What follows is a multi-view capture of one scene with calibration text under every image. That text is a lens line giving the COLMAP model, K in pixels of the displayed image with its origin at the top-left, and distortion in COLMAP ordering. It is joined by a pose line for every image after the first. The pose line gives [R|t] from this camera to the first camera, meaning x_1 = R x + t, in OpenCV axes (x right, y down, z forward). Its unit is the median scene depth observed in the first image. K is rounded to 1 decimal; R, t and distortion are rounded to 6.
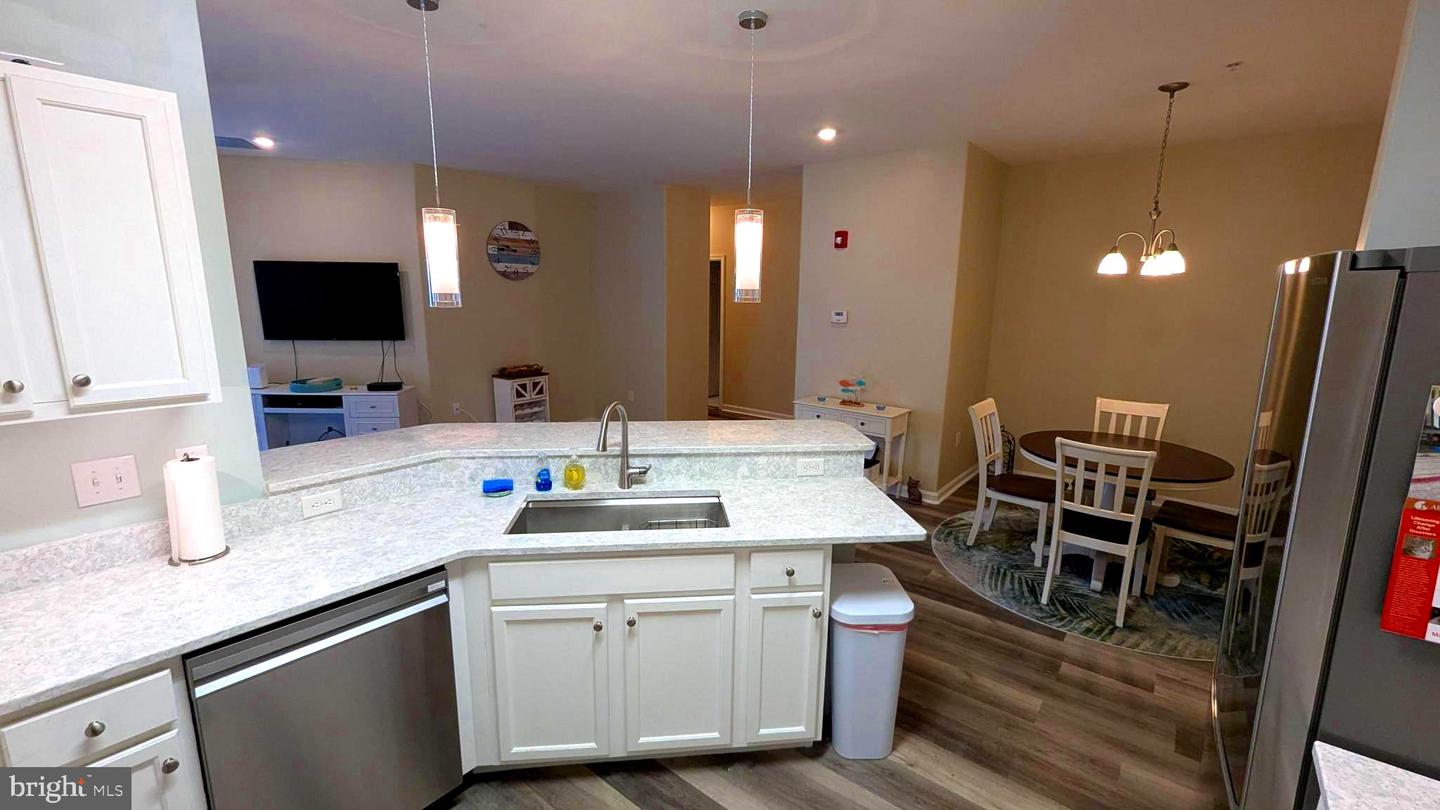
lens RADIAL K [[596.5, 0, 723.3], [0, 596.5, 407.7], [0, 0, 1]] dist [-0.000021, 0.000160]
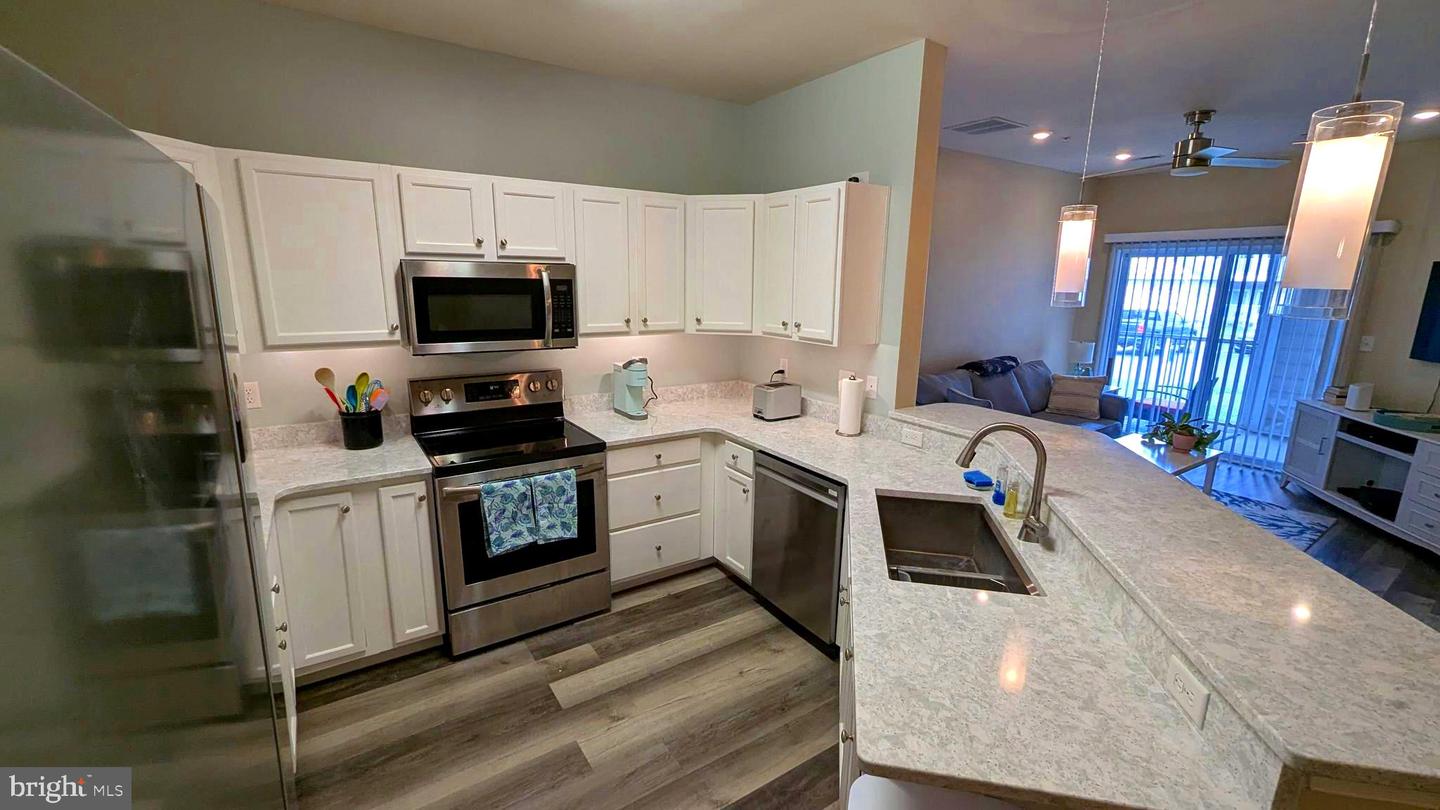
lens RADIAL K [[596.5, 0, 723.3], [0, 596.5, 407.7], [0, 0, 1]] dist [-0.000021, 0.000160]
pose [[-0.295704, 0.186052, -0.936986, 0.765470], [-0.203709, 0.946008, 0.252132, -0.170461], [0.933307, 0.265429, -0.241838, 0.896050]]
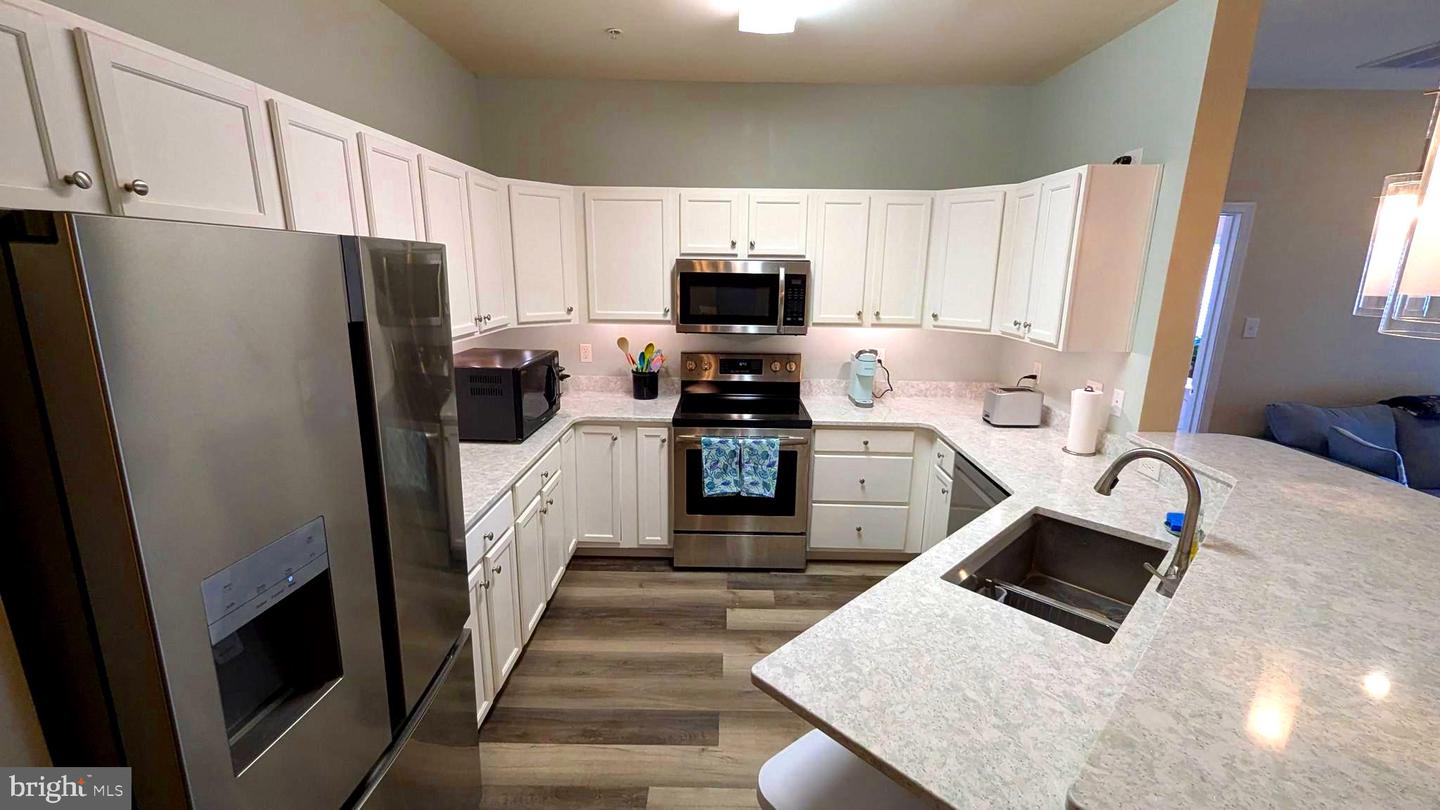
lens RADIAL K [[596.5, 0, 723.3], [0, 596.5, 407.7], [0, 0, 1]] dist [-0.000021, 0.000160]
pose [[-0.785177, 0.120022, -0.607530, 0.681433], [-0.143863, 0.918847, 0.367455, -0.256145], [0.602330, 0.375918, -0.704191, 1.265513]]
